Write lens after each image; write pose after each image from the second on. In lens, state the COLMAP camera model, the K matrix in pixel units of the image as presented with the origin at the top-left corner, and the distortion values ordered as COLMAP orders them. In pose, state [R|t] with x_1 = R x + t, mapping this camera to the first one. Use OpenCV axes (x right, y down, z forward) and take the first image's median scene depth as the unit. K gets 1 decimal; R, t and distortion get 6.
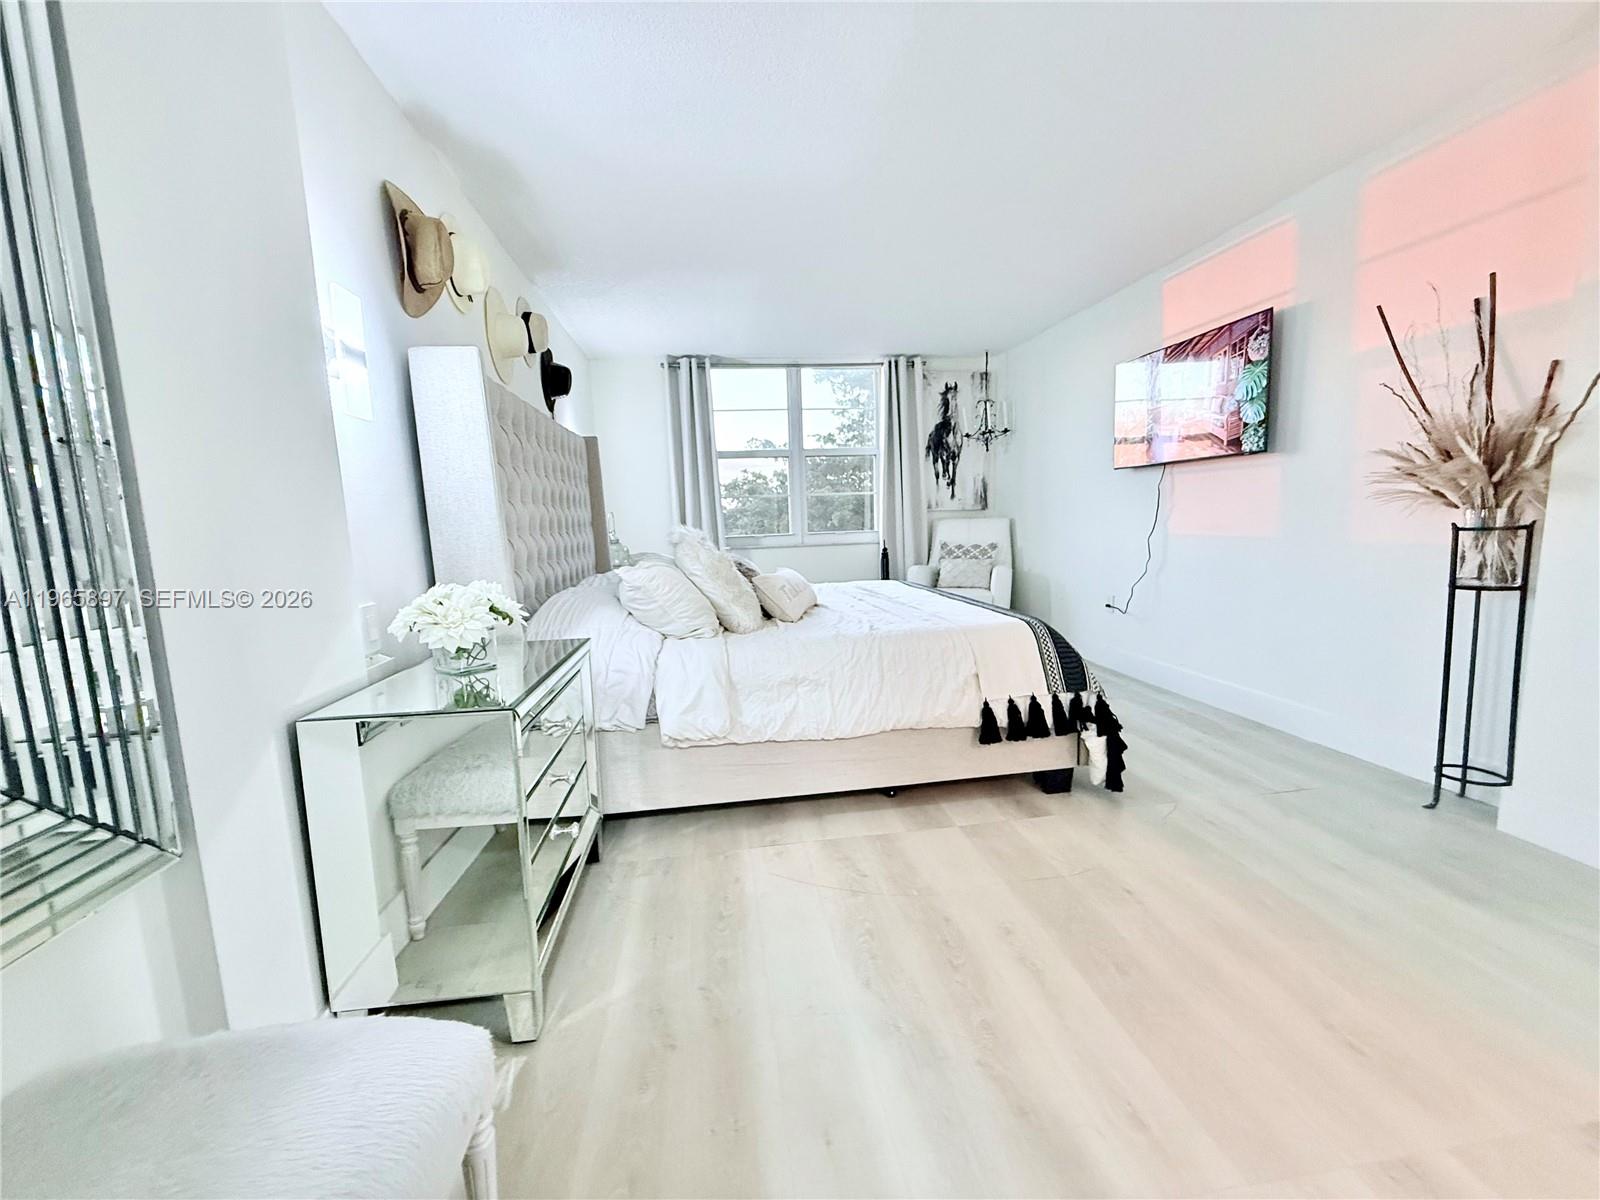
lens RADIAL K [[635.3, 0, 798.8], [0, 635.3, 595.2], [0, 0, 1]] dist [0.001356, 0.000243]
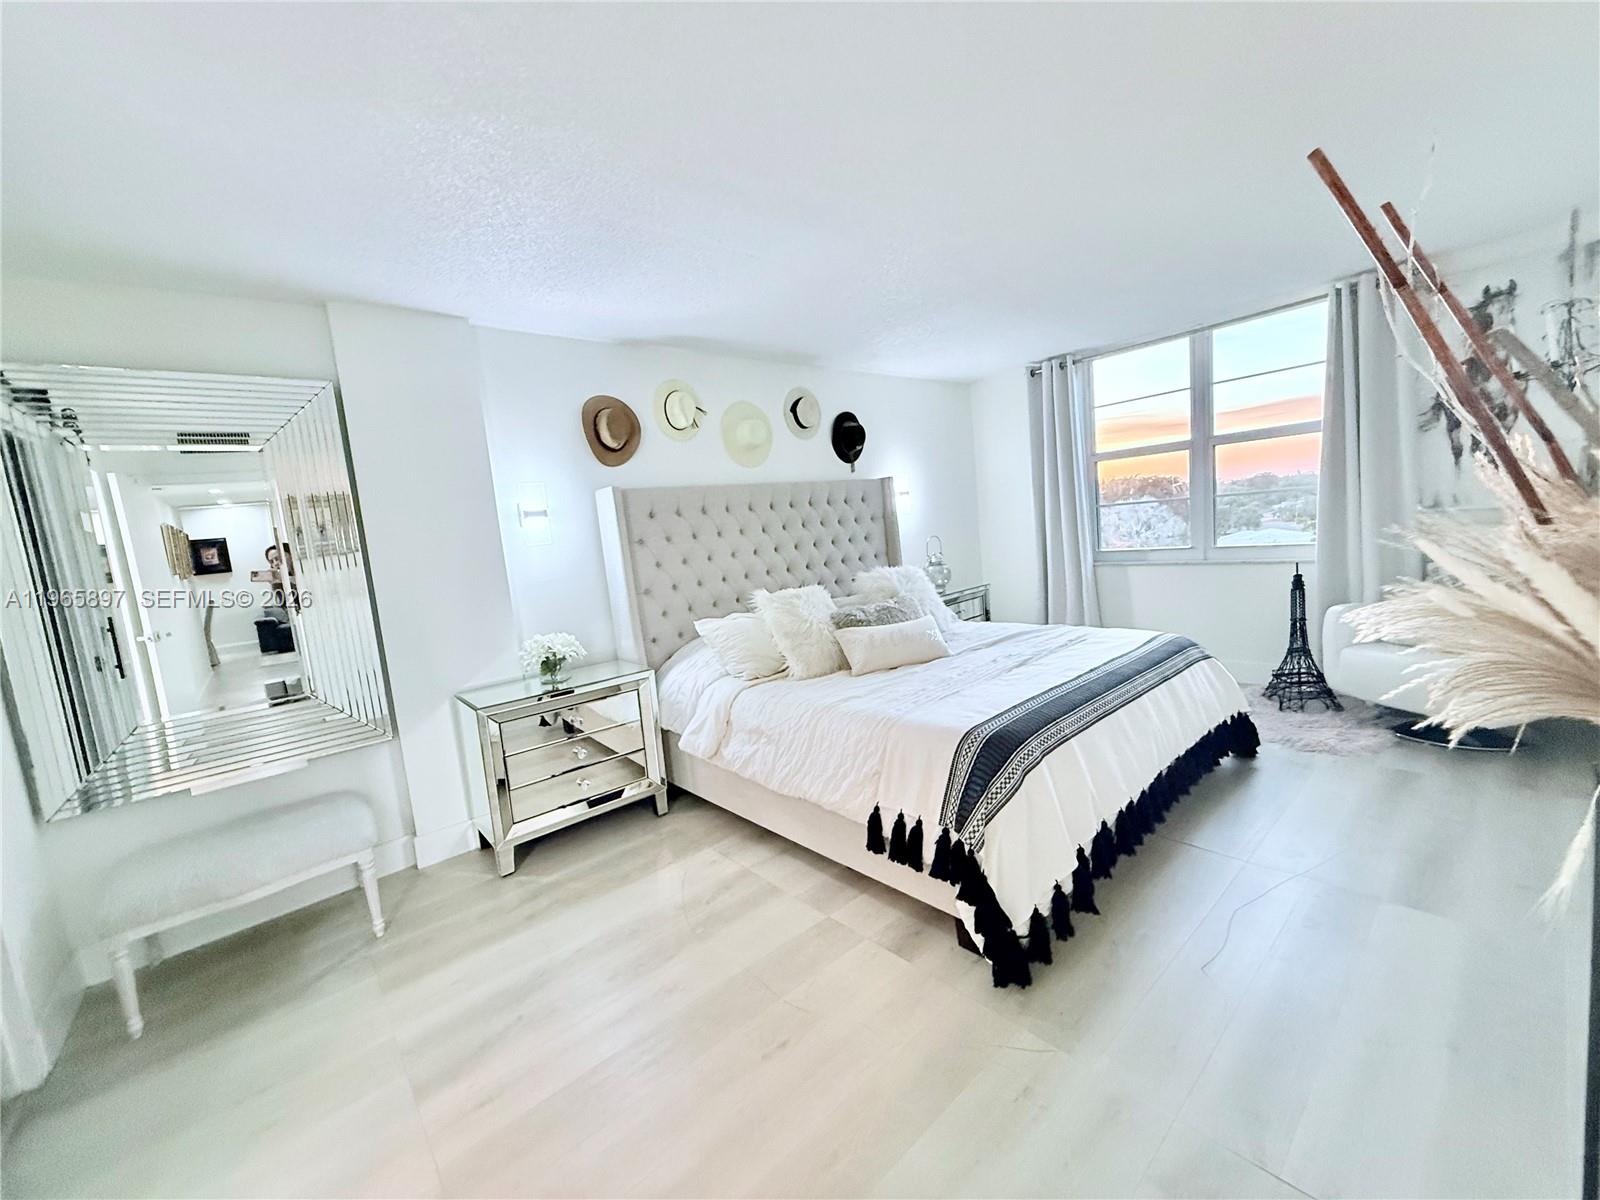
lens RADIAL K [[635.3, 0, 798.6], [0, 635.3, 598.2], [0, 0, 1]] dist [0.001356, 0.000243]
pose [[0.547944, 0.078515, -0.832822, 0.555289], [-0.029548, 0.996781, 0.074532, -0.112391], [0.835993, -0.016231, 0.548500, 0.231866]]
